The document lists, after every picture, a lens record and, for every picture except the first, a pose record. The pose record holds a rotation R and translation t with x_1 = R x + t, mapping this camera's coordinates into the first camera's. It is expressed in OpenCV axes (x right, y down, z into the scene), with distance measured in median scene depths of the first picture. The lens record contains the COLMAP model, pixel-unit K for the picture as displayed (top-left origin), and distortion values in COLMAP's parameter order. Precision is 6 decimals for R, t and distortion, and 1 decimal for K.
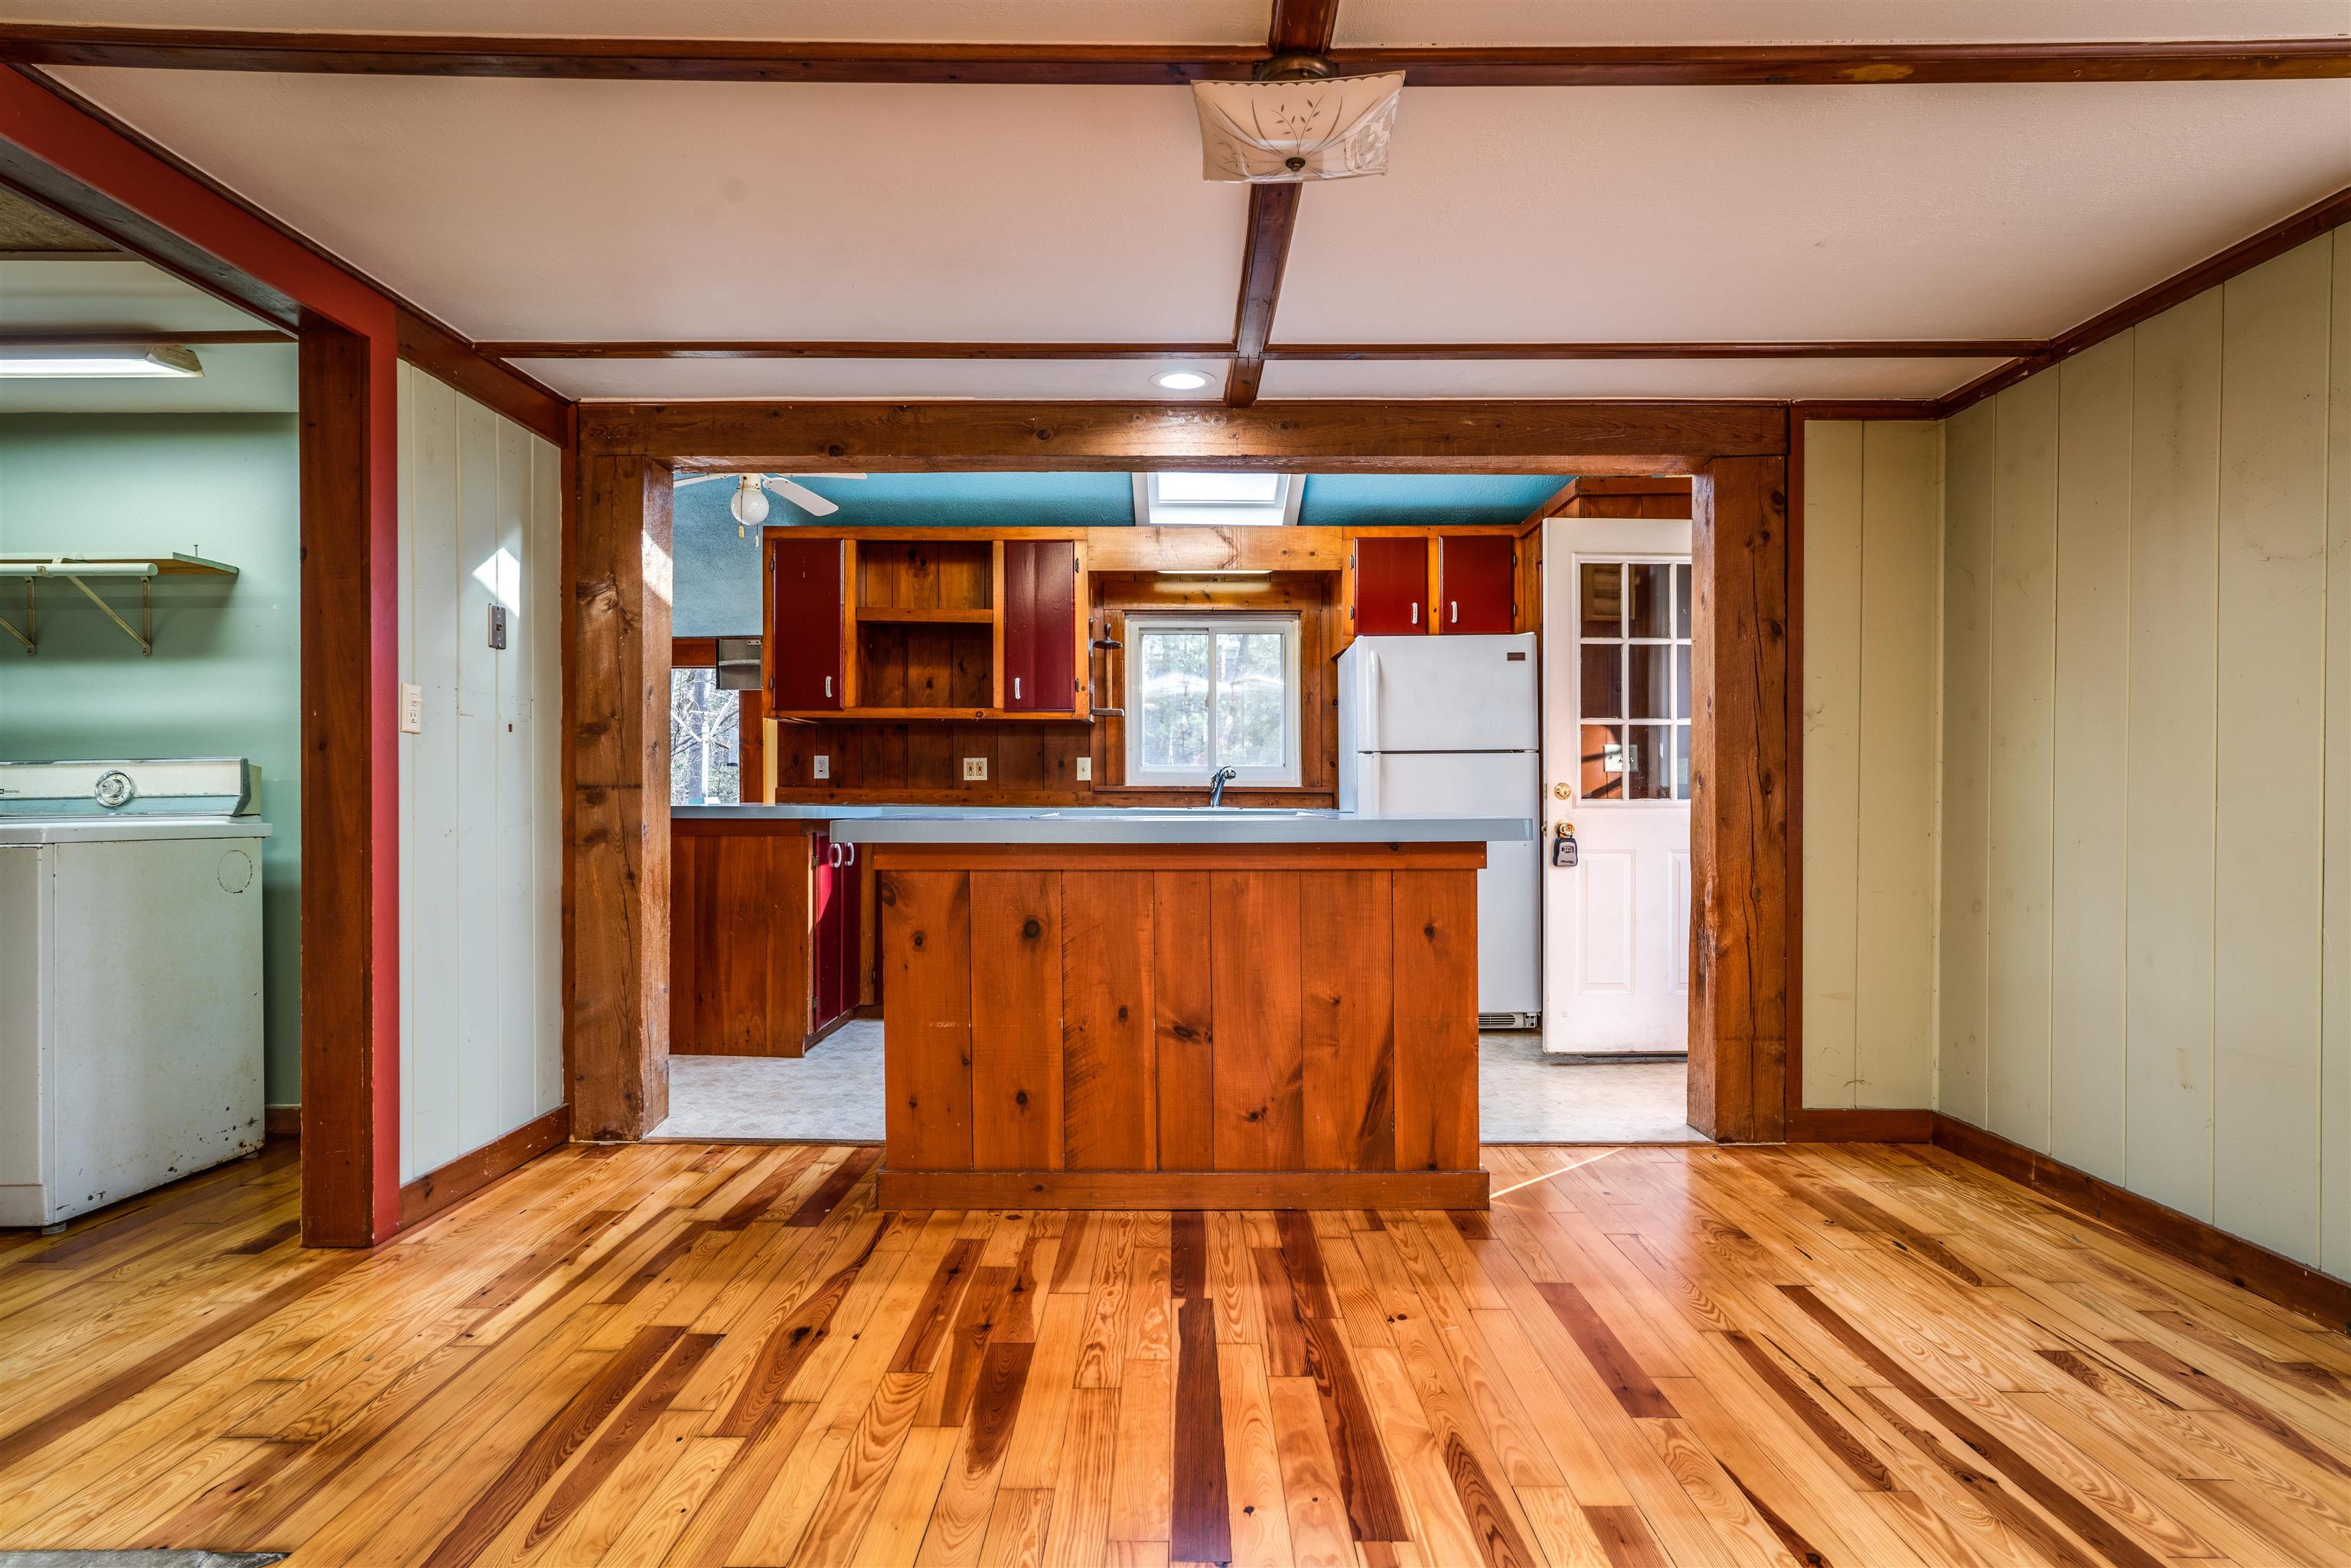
lens RADIAL K [[1236.3, 0, 1197.5], [0, 1236.3, 790.0], [0, 0, 1]] dist [-0.002946, 0.000578]
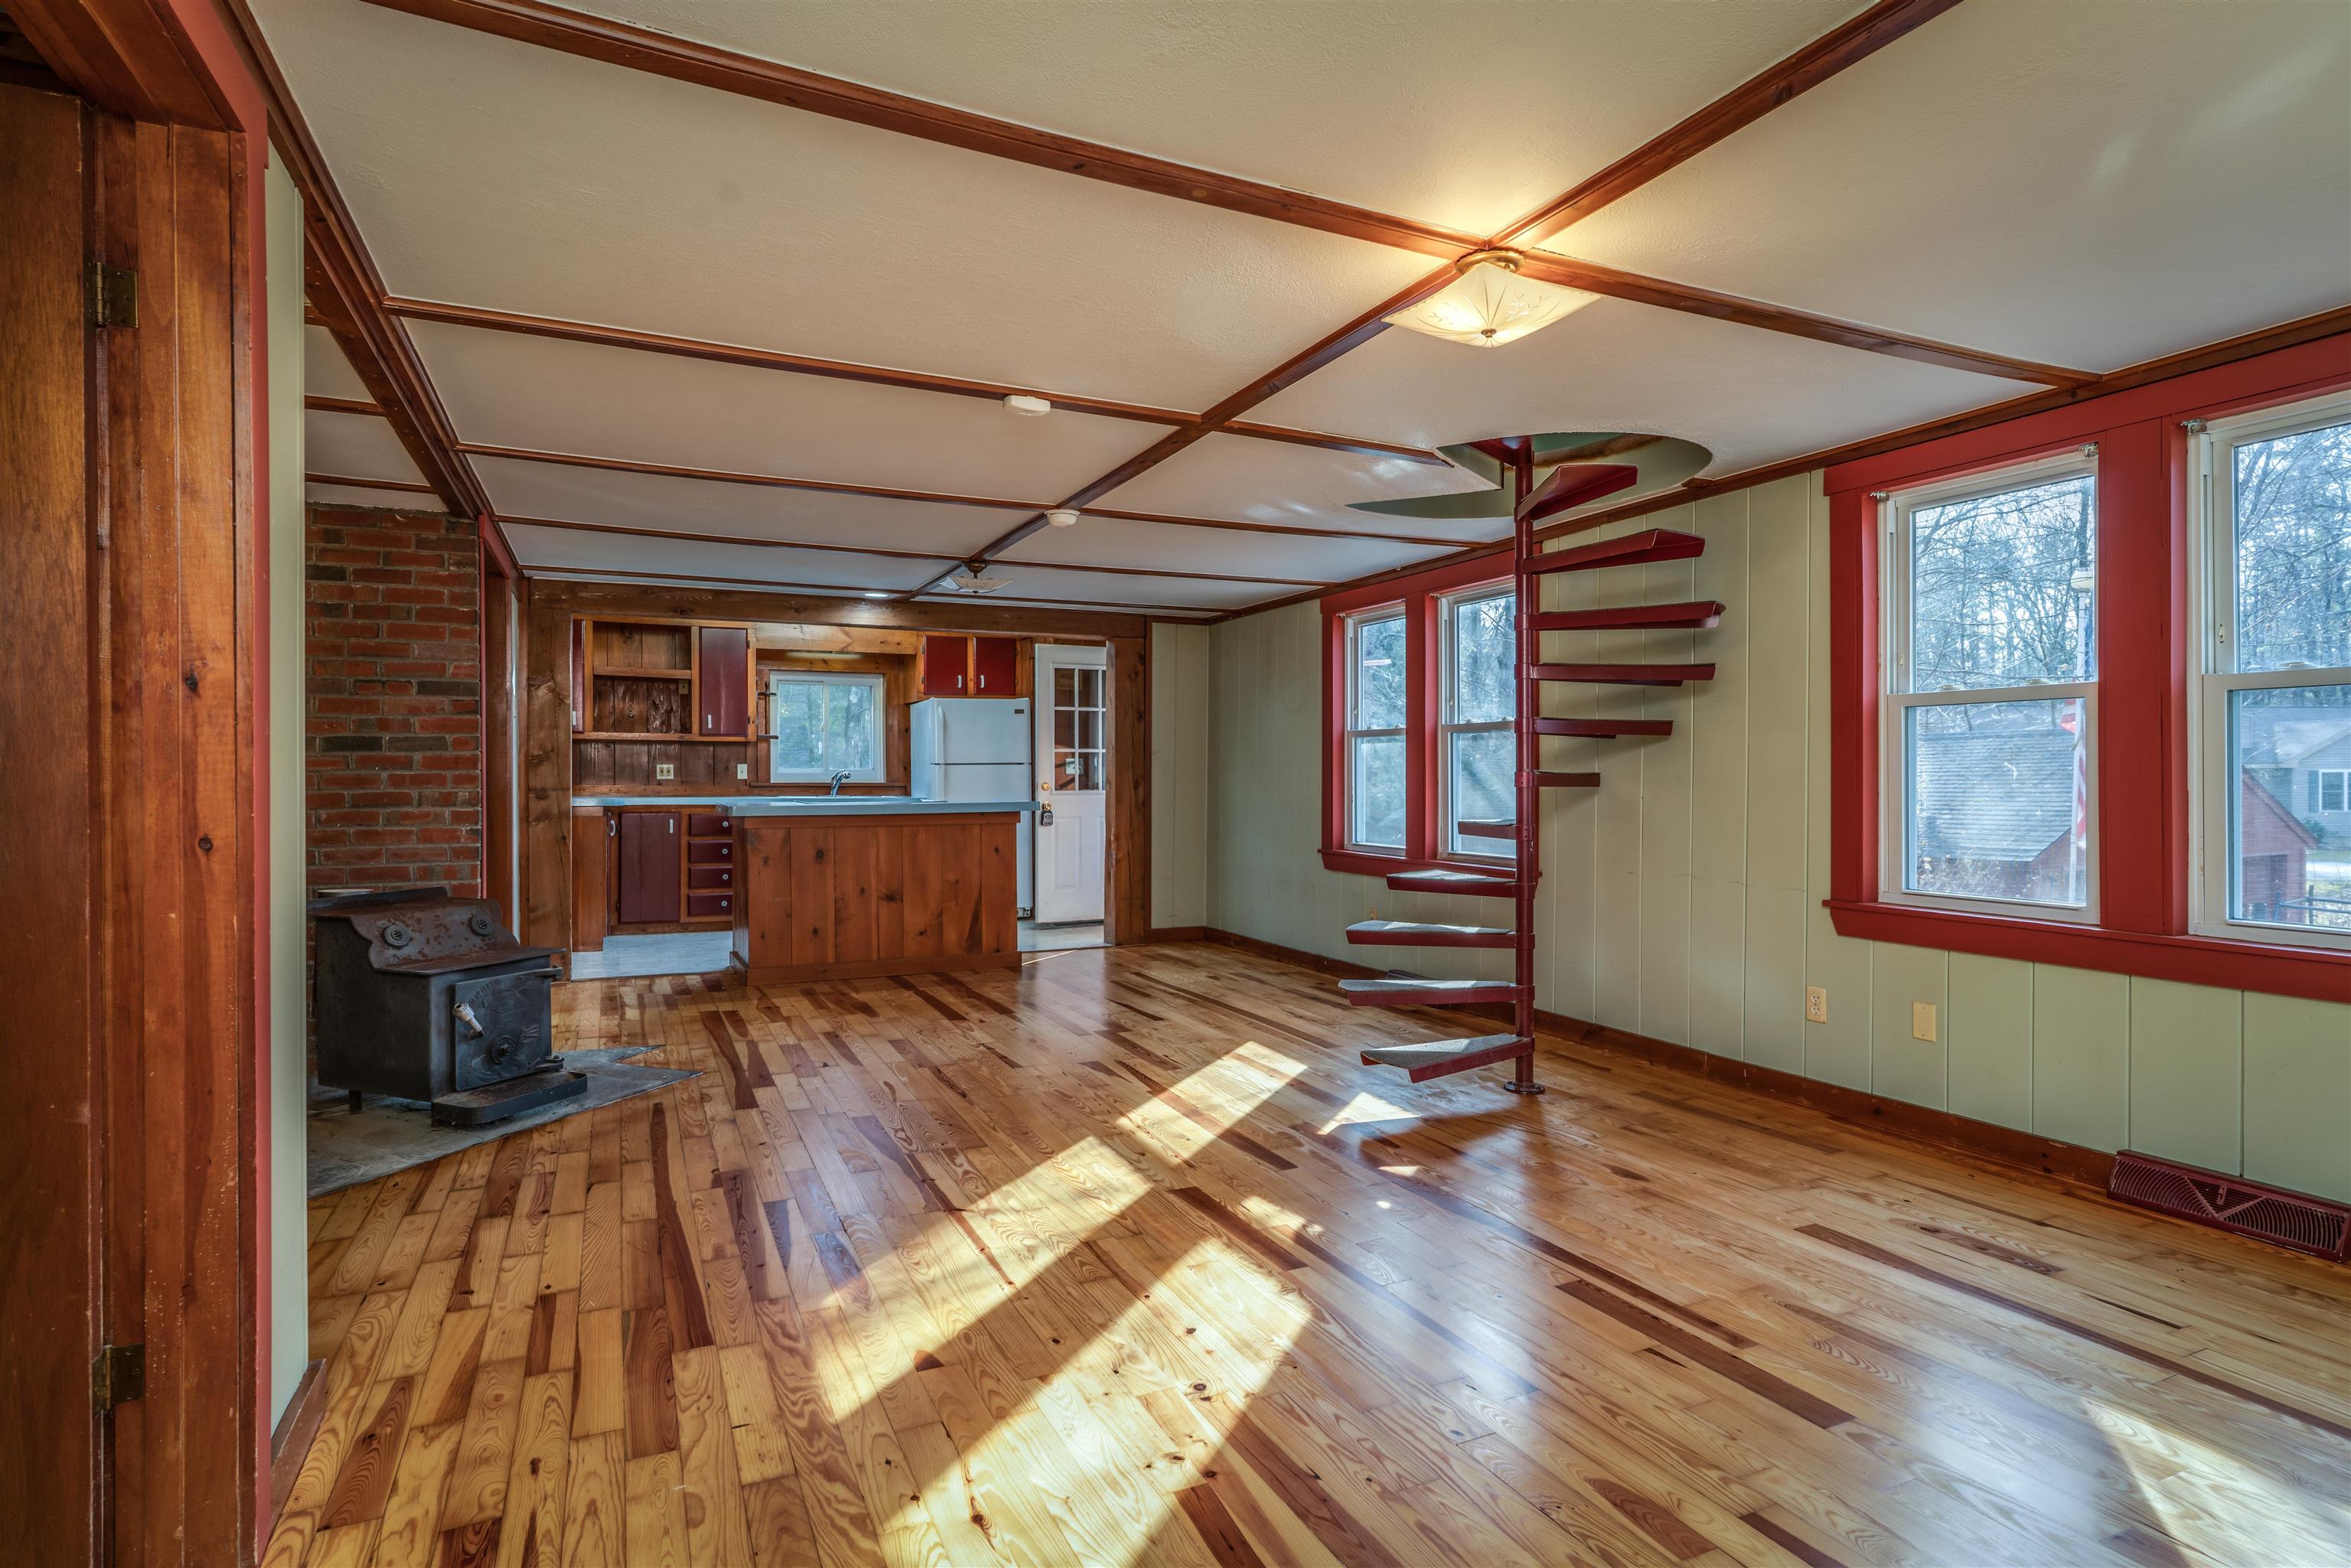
lens RADIAL K [[1189.2, 0, 1213.5], [0, 1189.2, 772.1], [0, 0, 1]] dist [-0.012024, 0.000345]
pose [[0.901563, -0.000462, 0.432647, -0.346274], [0.000364, 1.000000, 0.000310, -0.028273], [-0.432647, -0.000122, 0.901563, -1.003982]]
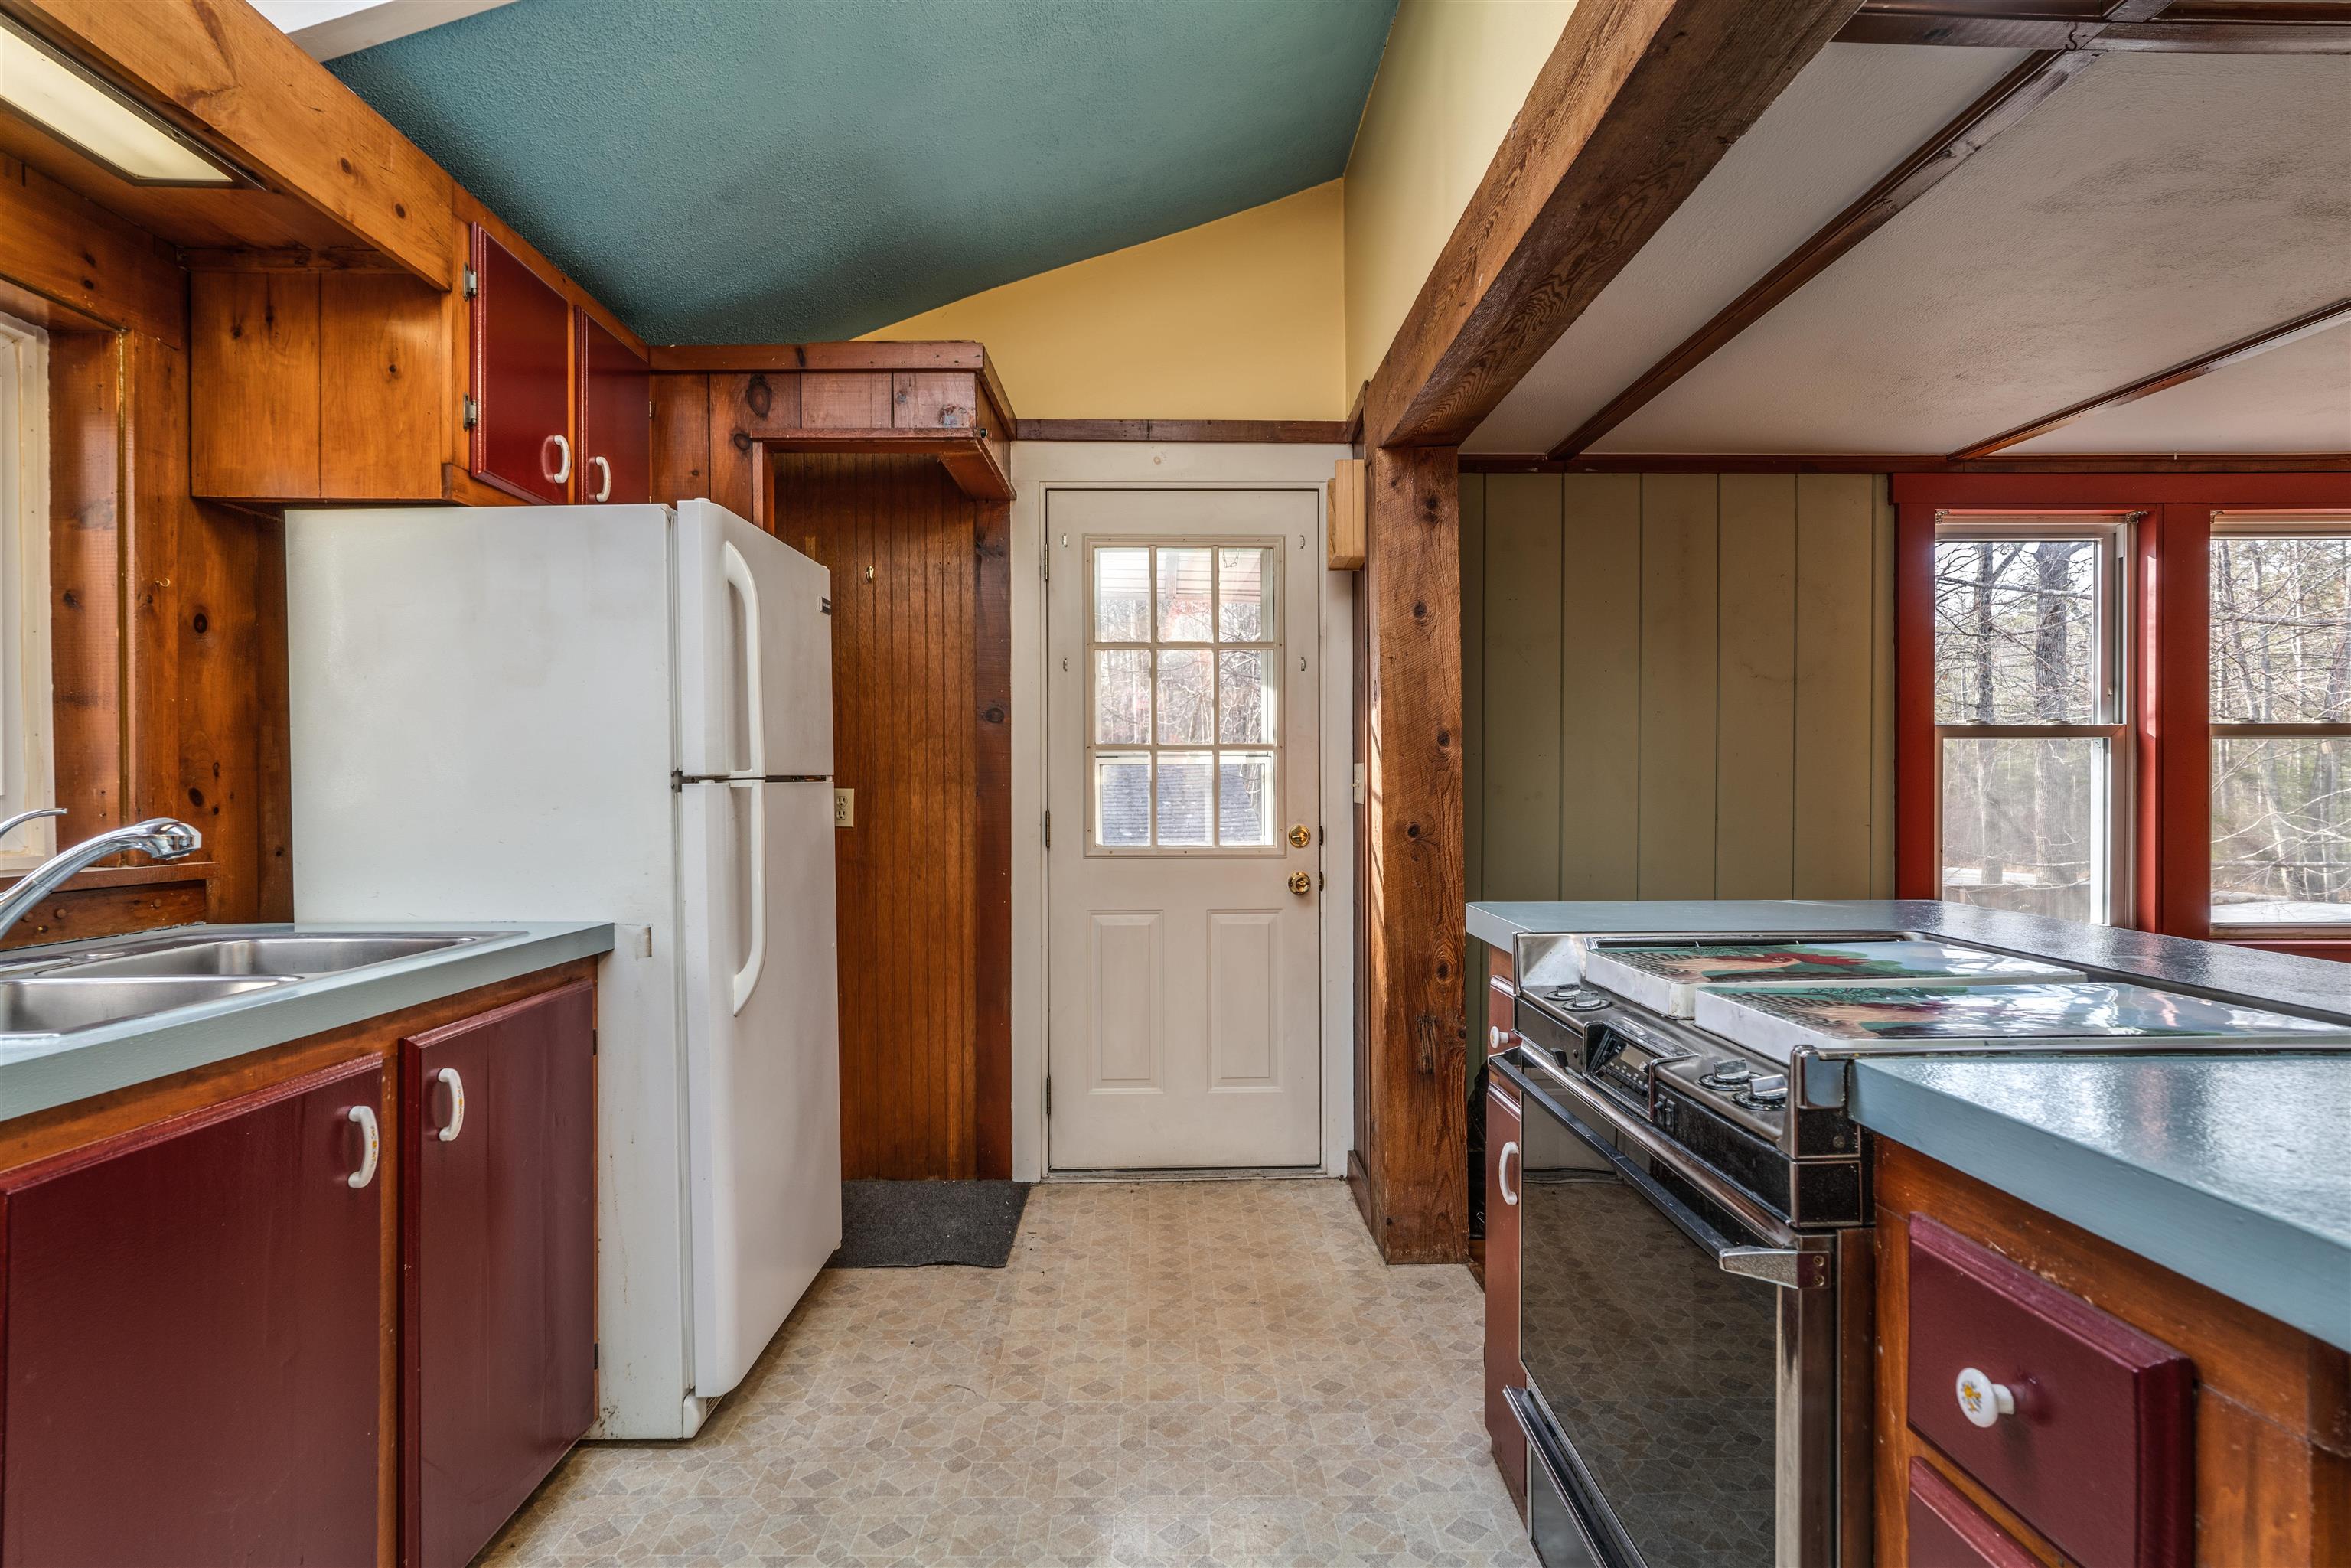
lens RADIAL K [[1173.1, 0, 1180.1], [0, 1173.1, 790.4], [0, 0, 1]] dist [0.003027, 0.001946]
pose [[-0.011654, -0.003236, 0.999927, -0.387177], [0.003561, 0.999988, 0.003278, -0.038758], [-0.999926, 0.003599, -0.011643, 1.212559]]
